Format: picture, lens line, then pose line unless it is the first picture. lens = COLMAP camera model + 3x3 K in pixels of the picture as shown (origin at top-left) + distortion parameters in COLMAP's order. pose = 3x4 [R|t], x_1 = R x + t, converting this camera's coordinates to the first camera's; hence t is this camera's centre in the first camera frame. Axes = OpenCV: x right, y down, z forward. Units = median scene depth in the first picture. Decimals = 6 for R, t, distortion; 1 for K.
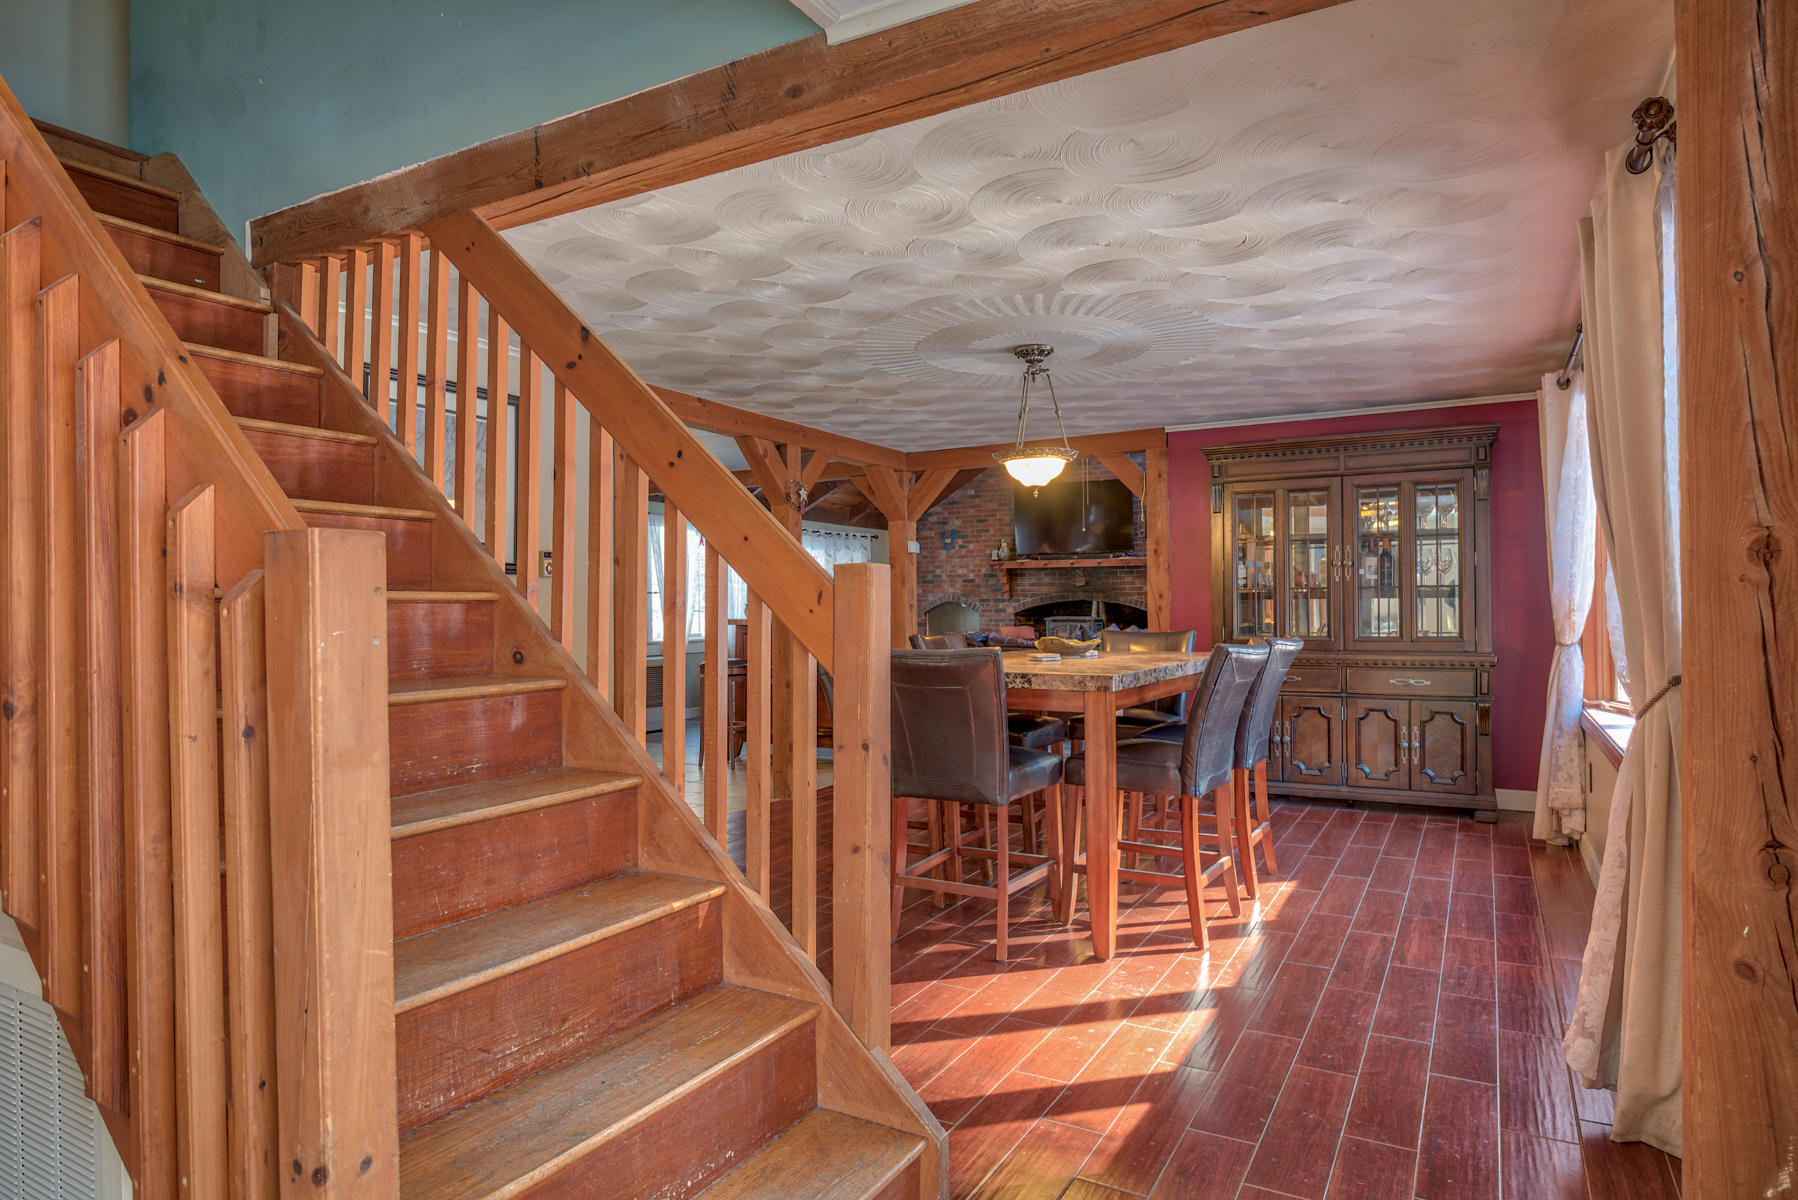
lens RADIAL K [[1039.3, 0, 897.3], [0, 1039.3, 599.4], [0, 0, 1]] dist [-0.000161, -0.000006]
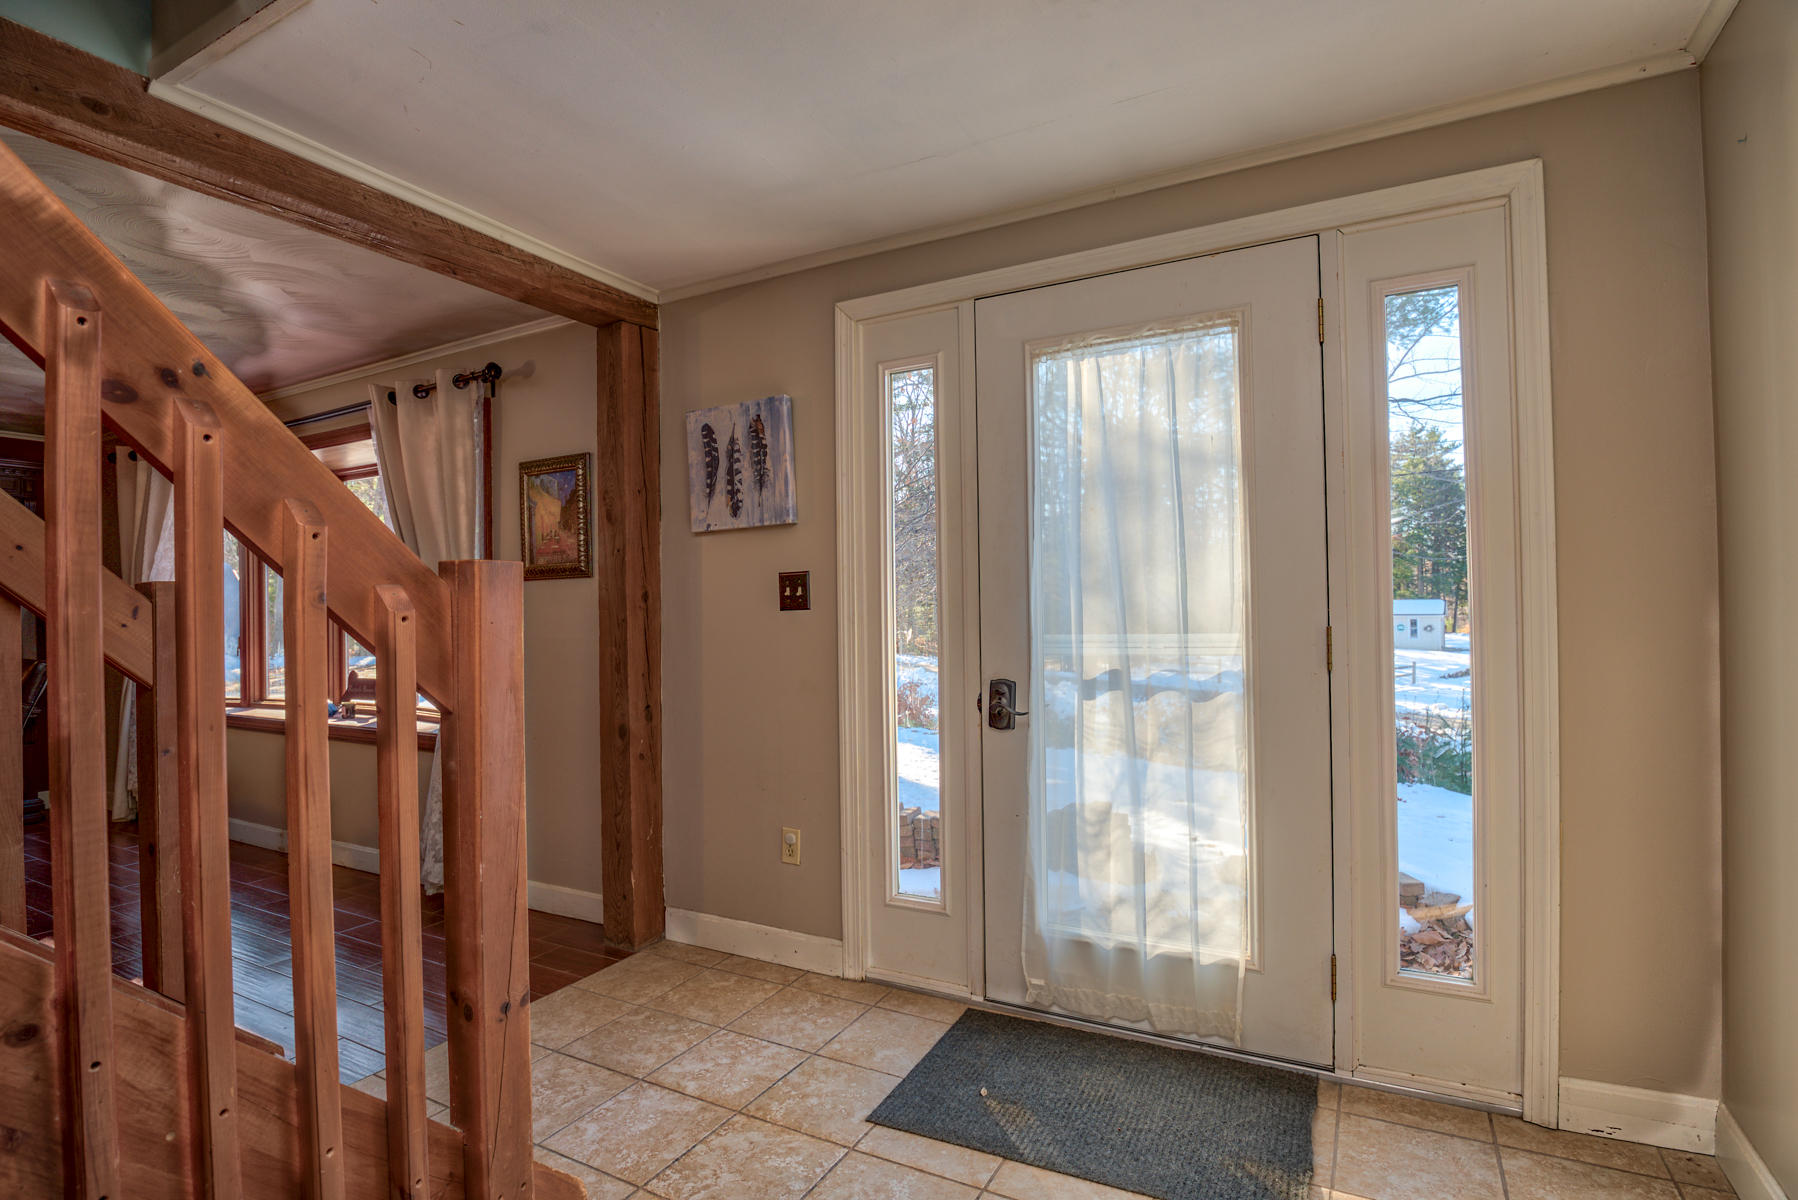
lens RADIAL K [[879.3, 0, 900.7], [0, 879.3, 602.9], [0, 0, 1]] dist [-0.023912, -0.001456]
pose [[-0.028579, 0.009044, 0.999551, -0.960968], [-0.000353, 0.999959, -0.009058, -0.006214], [-0.999591, -0.000612, -0.028575, 0.261551]]
